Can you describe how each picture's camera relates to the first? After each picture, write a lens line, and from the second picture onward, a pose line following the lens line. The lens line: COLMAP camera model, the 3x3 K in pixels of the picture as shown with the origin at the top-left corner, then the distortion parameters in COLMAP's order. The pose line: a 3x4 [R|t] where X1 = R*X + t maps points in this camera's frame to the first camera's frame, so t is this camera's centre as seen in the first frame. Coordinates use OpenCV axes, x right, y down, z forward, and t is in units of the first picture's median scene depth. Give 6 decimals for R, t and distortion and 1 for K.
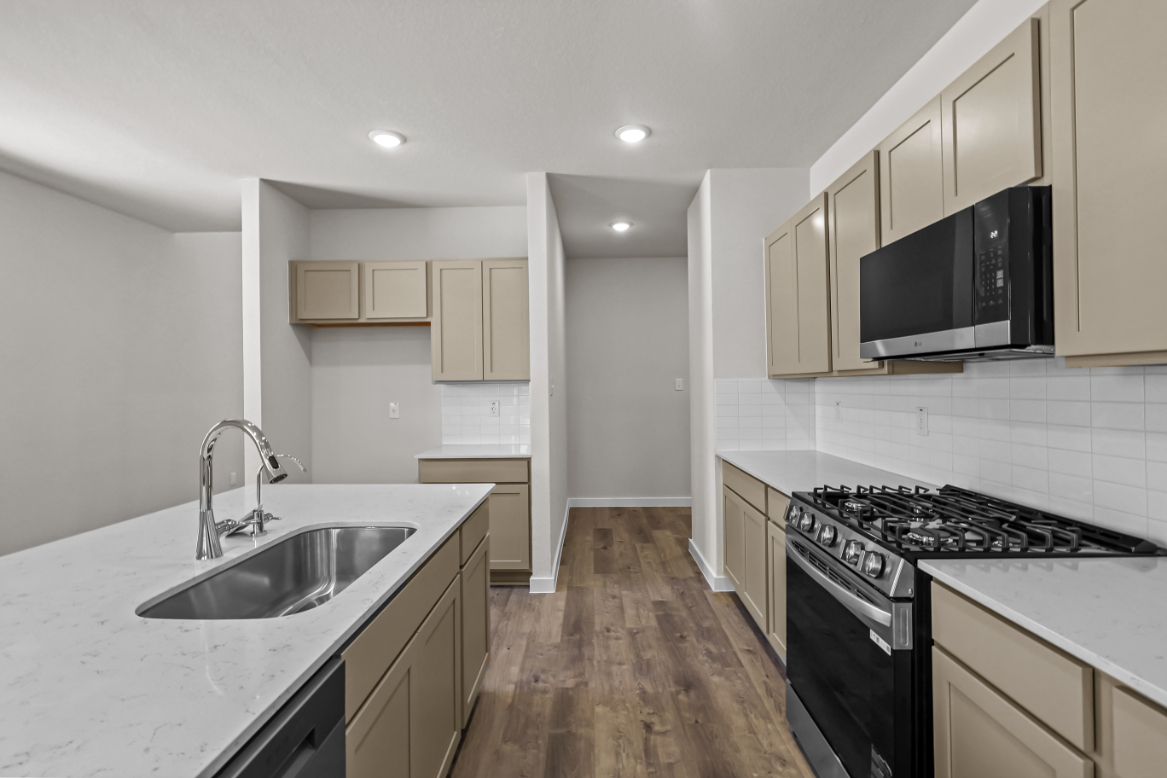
lens RADIAL K [[537.5, 0, 578.3], [0, 537.5, 381.9], [0, 0, 1]] dist [-0.004876, 0.001099]
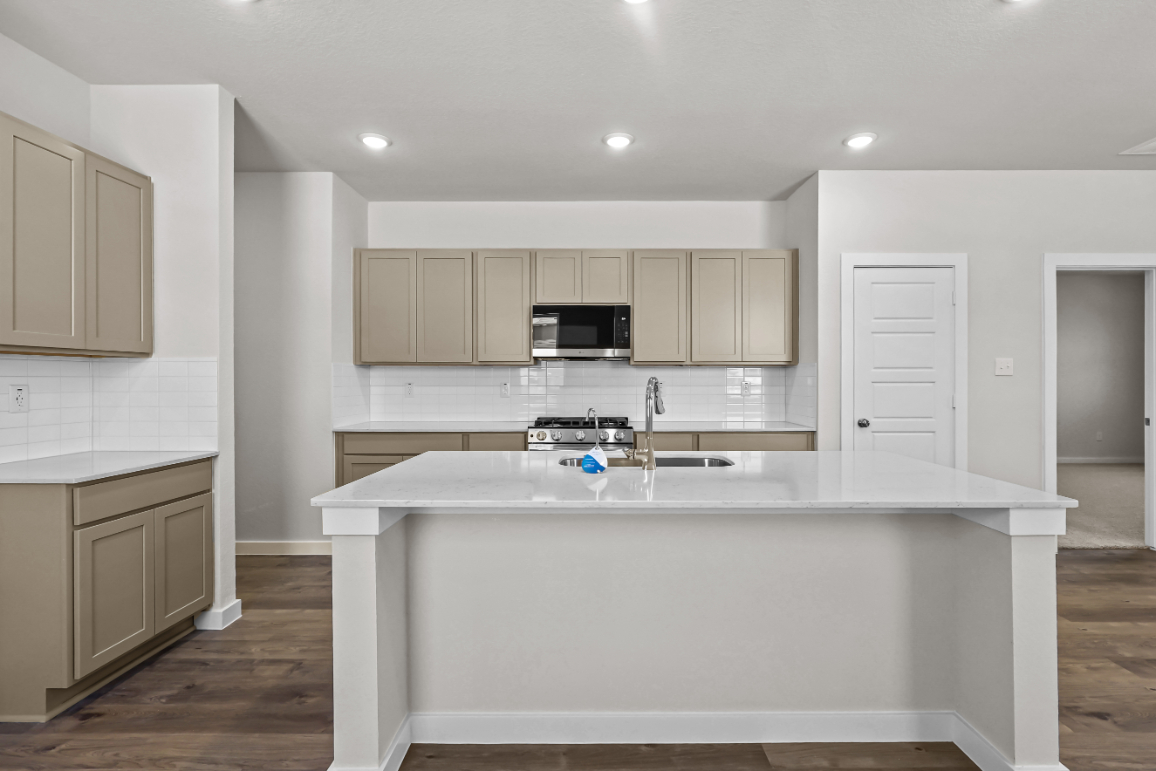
lens RADIAL K [[552.3, 0, 590.0], [0, 552.3, 377.9], [0, 0, 1]] dist [-0.002214, -0.000169]
pose [[-0.009566, 0.013737, 0.999860, -0.836093], [-0.006435, 0.999884, -0.013799, 0.035279], [-0.999934, -0.006566, -0.009476, 0.447677]]
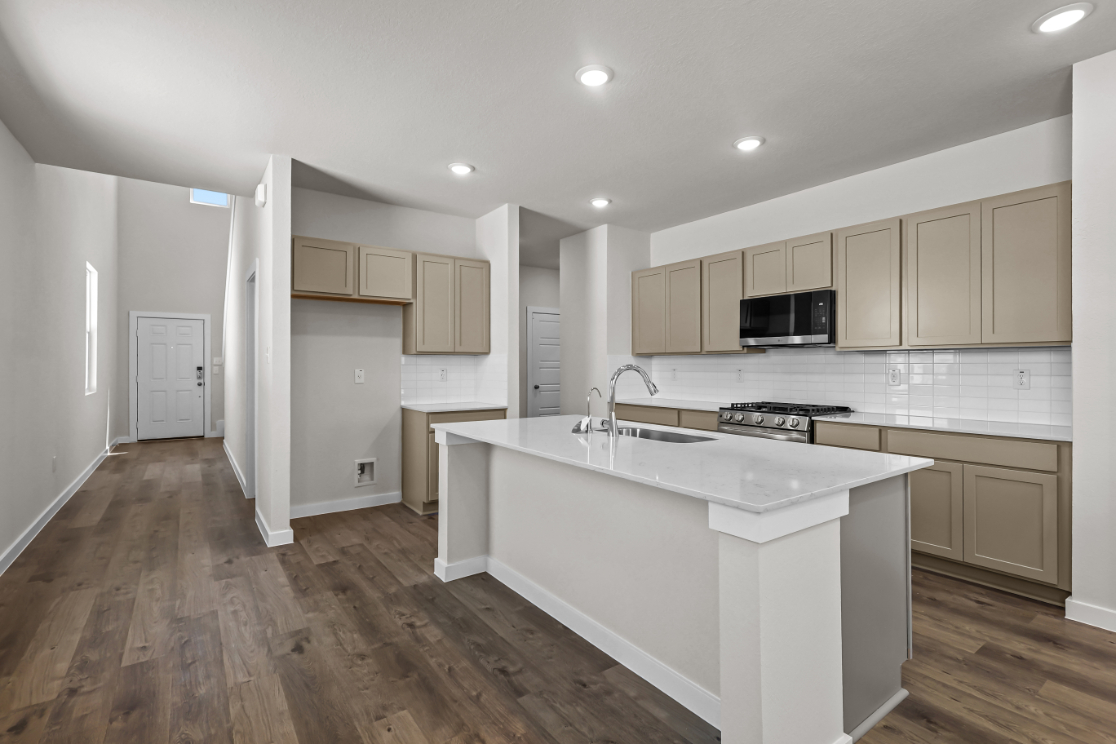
lens RADIAL K [[514.0, 0, 559.7], [0, 514.0, 362.3], [0, 0, 1]] dist [-0.004876, 0.001099]
pose [[0.803373, 0.016808, 0.595239, -0.730358], [-0.013938, 0.999858, -0.009423, 0.030722], [-0.595313, -0.000726, 0.803493, -0.140396]]
